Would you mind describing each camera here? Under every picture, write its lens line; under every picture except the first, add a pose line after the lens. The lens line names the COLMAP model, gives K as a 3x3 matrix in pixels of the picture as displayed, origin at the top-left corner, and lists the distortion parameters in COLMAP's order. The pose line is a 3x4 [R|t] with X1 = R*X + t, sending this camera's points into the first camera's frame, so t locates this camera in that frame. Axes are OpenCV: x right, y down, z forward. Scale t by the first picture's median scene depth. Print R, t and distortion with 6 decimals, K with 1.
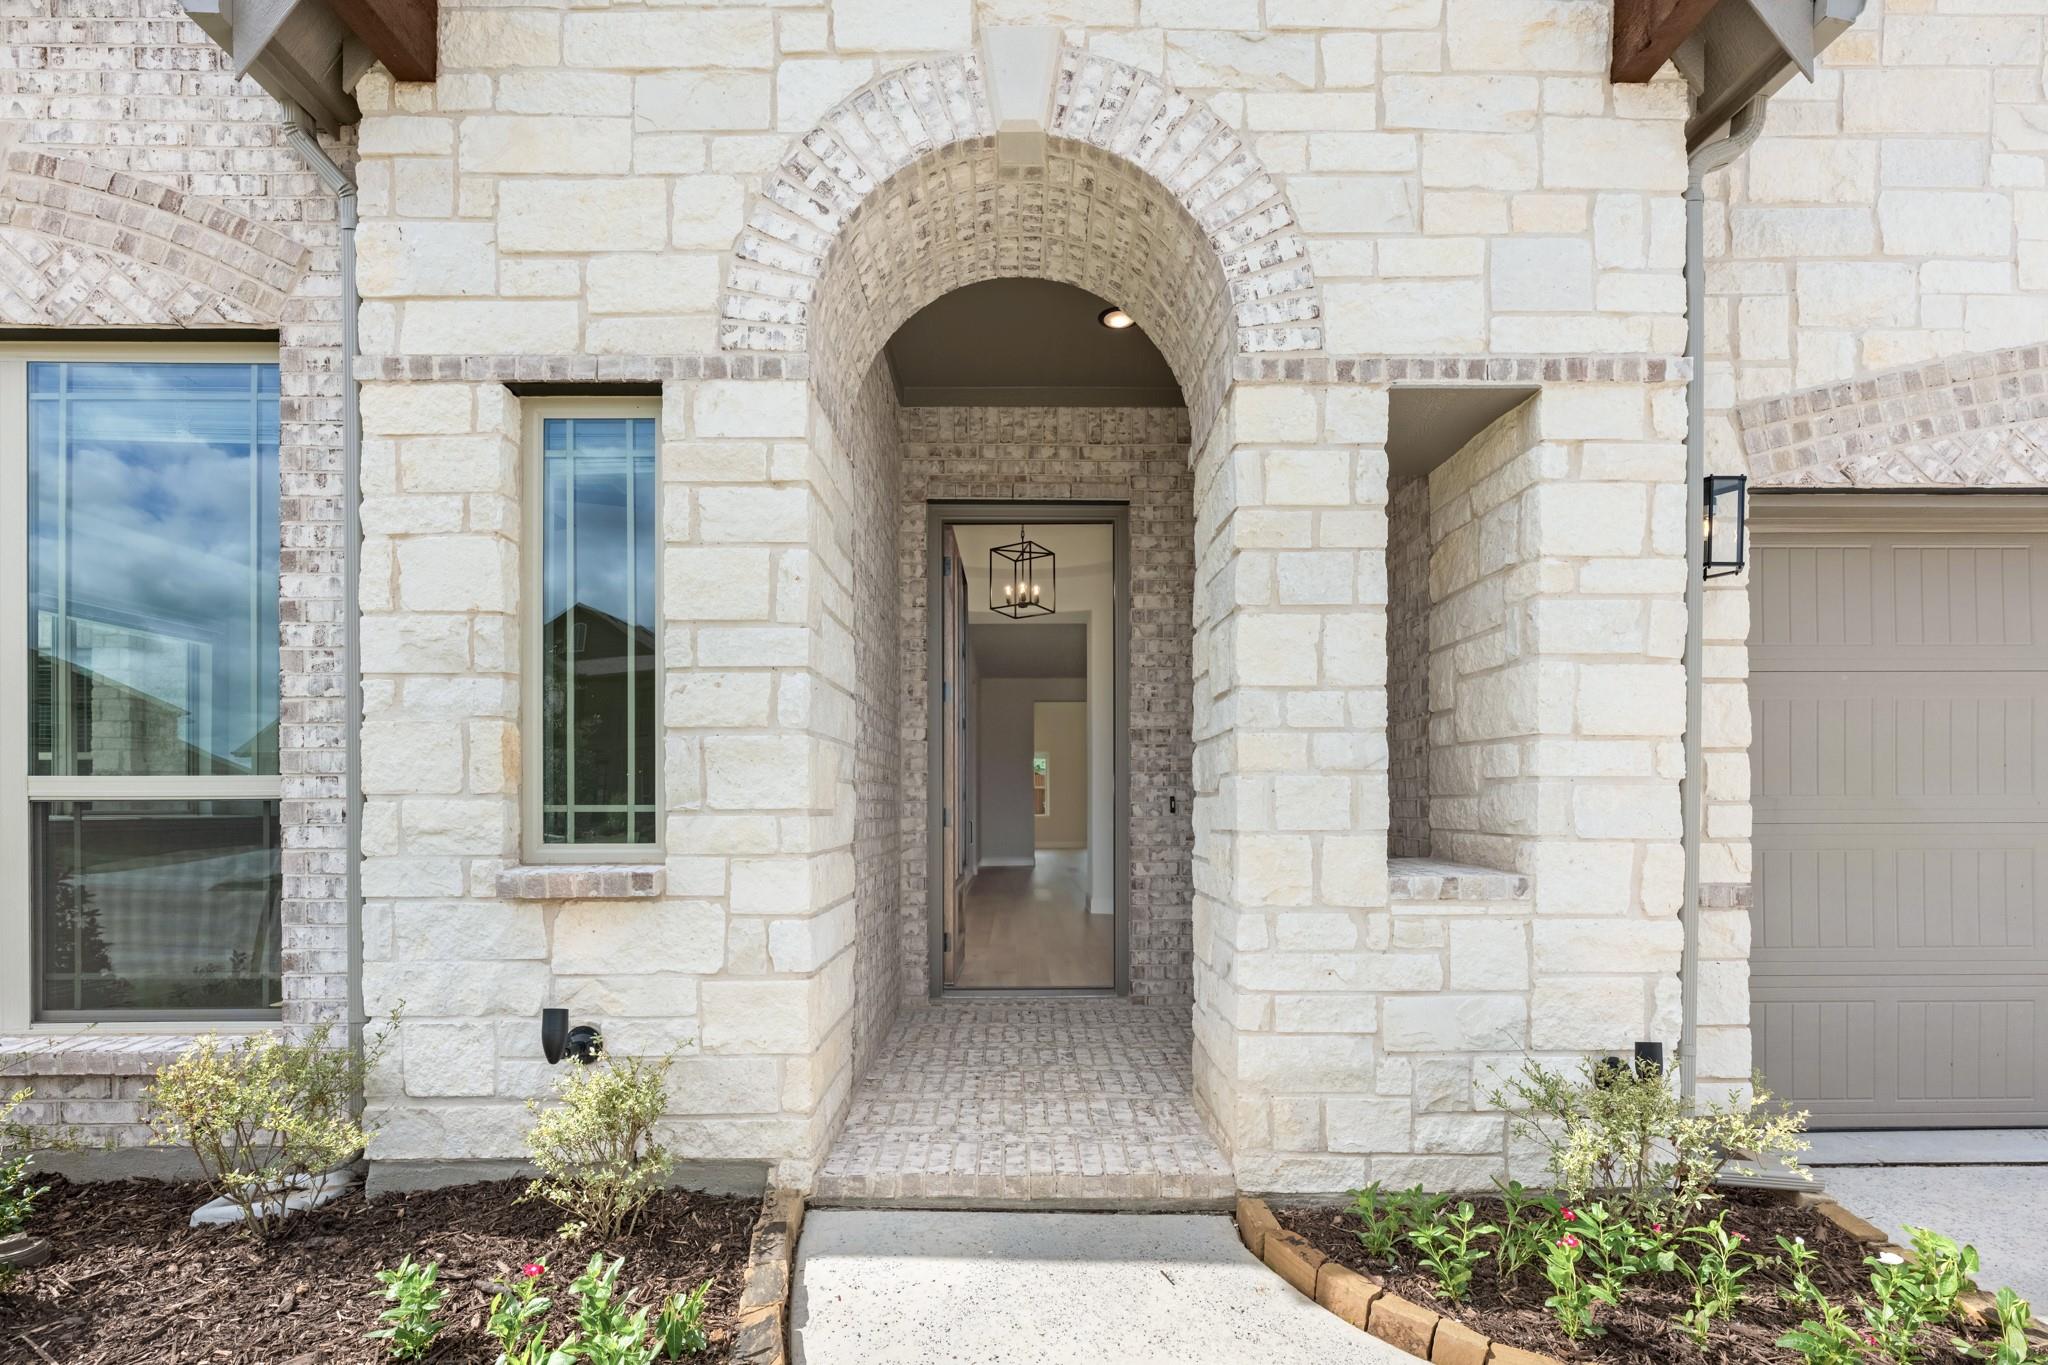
lens RADIAL K [[830.4, 0, 1011.3], [0, 830.4, 690.4], [0, 0, 1]] dist [0.001110, -0.000467]
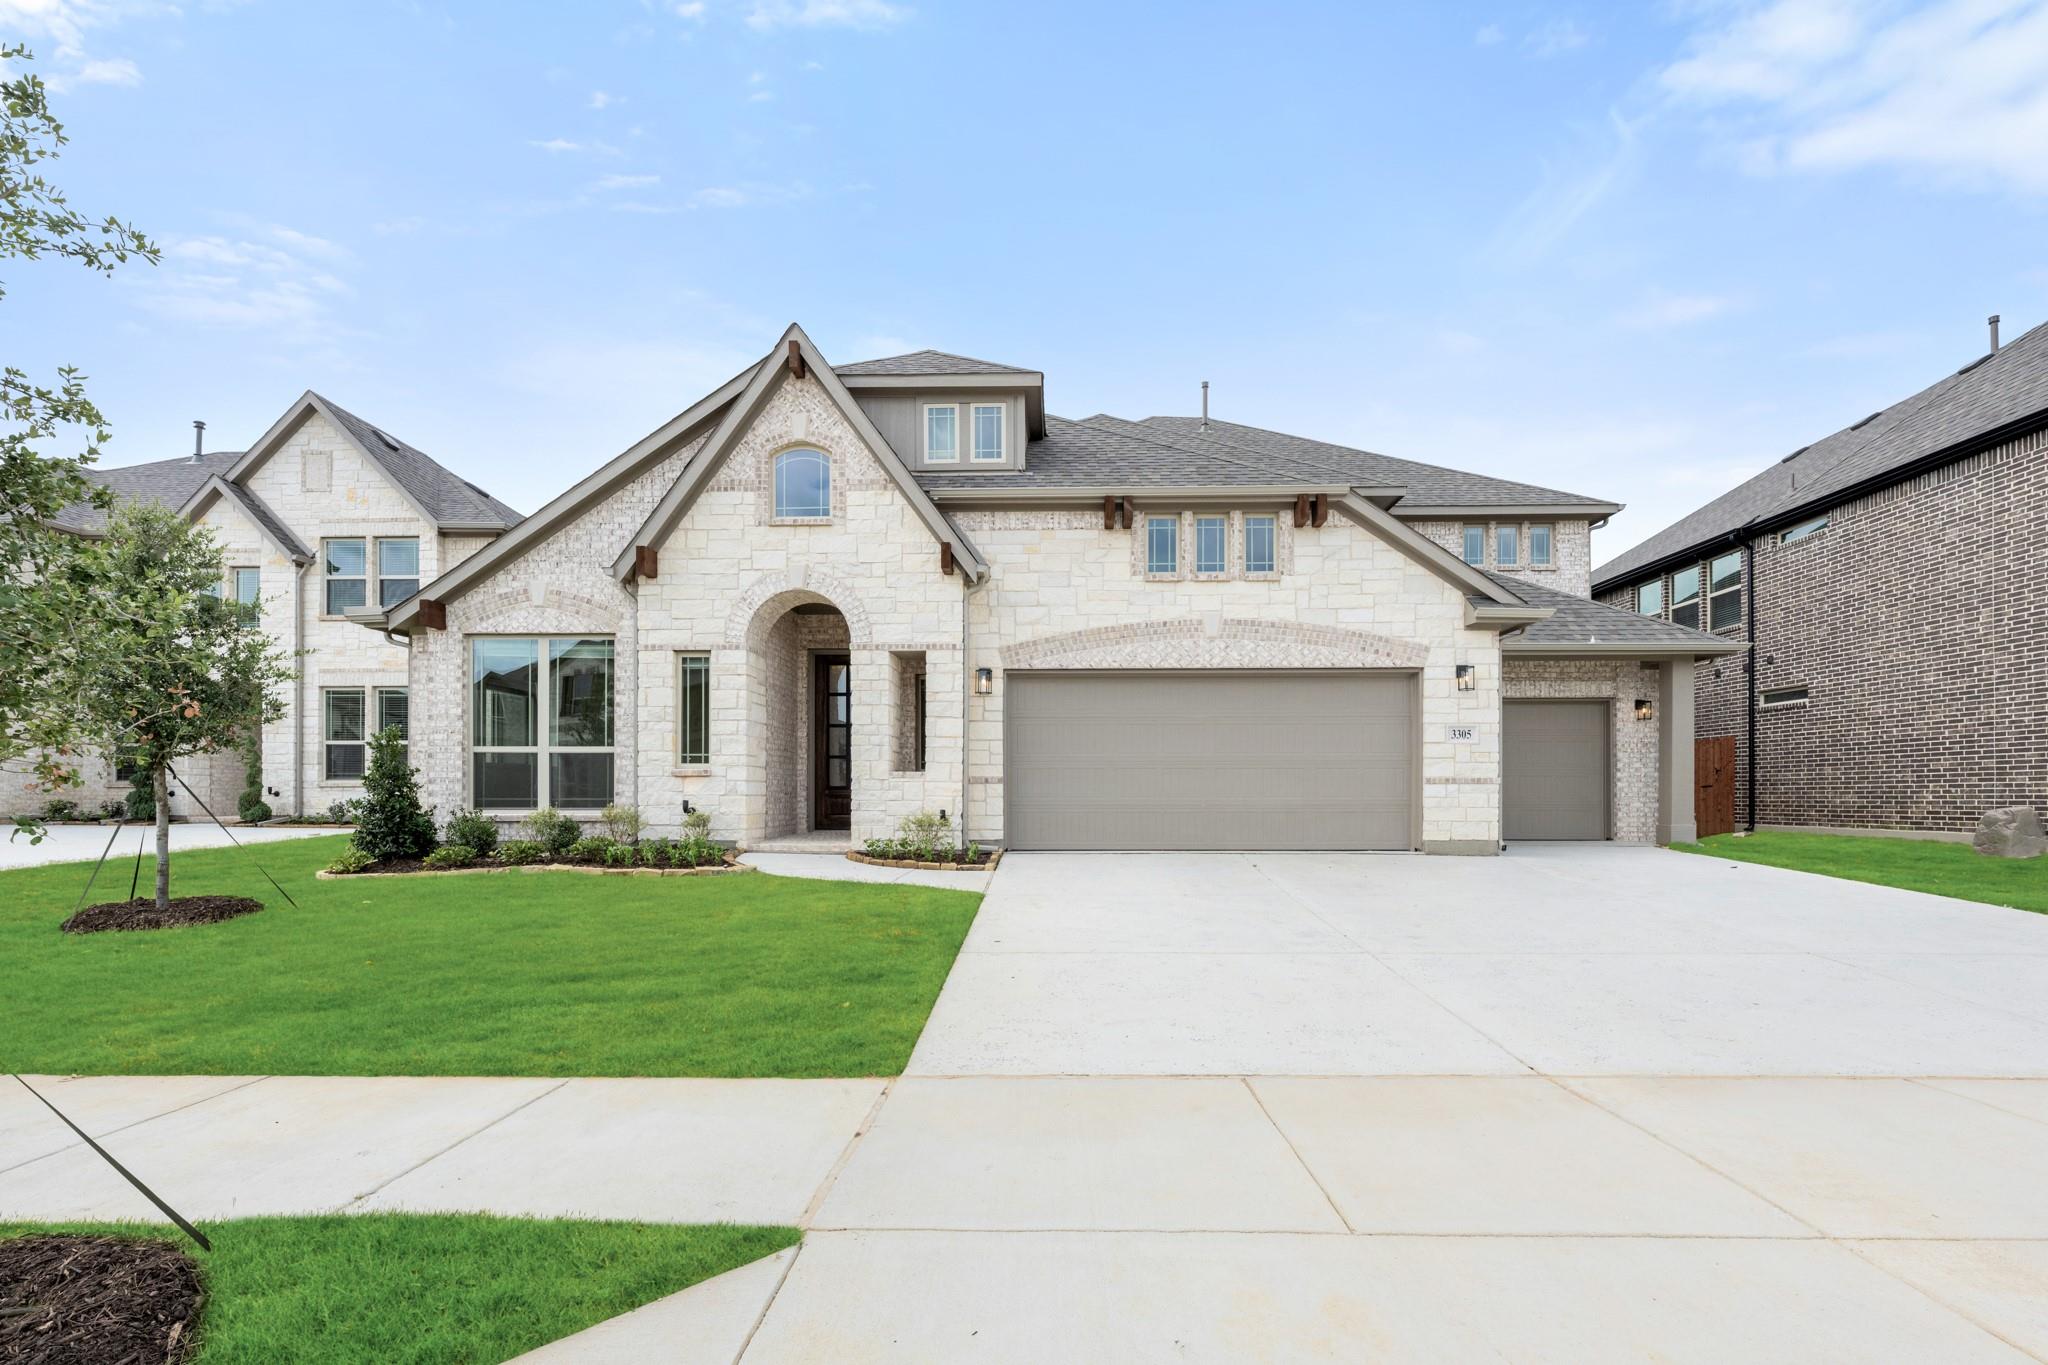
lens RADIAL K [[830.4, 0, 1036.7], [0, 830.4, 677.9], [0, 0, 1]] dist [0.001110, -0.000467]
pose [[0.999597, 0.000094, -0.028380, 1.290348], [-0.000304, 0.999973, -0.007404, -0.201620], [0.028379, 0.007410, 0.999570, -3.020692]]
